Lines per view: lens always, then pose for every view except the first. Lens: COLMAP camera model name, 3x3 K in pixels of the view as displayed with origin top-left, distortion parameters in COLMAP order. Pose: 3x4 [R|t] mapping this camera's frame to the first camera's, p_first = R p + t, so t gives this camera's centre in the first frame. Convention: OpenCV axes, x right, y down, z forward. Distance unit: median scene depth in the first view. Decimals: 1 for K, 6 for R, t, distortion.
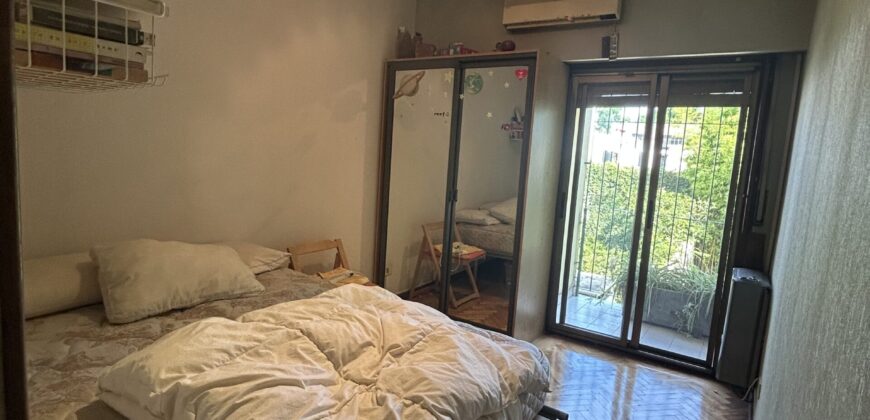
lens RADIAL K [[472.1, 0, 435.0], [0, 472.1, 210.0], [0, 0, 1]] dist [-0.002102, -0.000622]
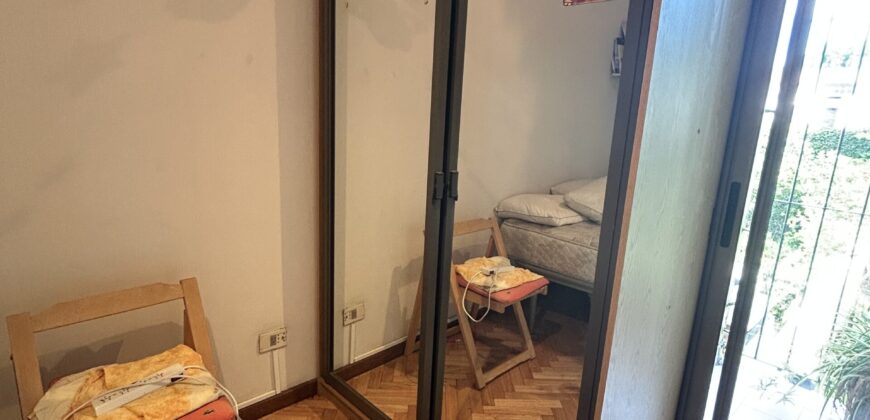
lens RADIAL K [[472.1, 0, 435.0], [0, 472.1, 210.0], [0, 0, 1]] dist [-0.002102, -0.000622]
pose [[0.976589, 0.033278, -0.212523, 0.092202], [-0.013708, 0.995581, 0.092904, -0.038183], [0.214675, -0.087816, 0.972730, 0.454357]]
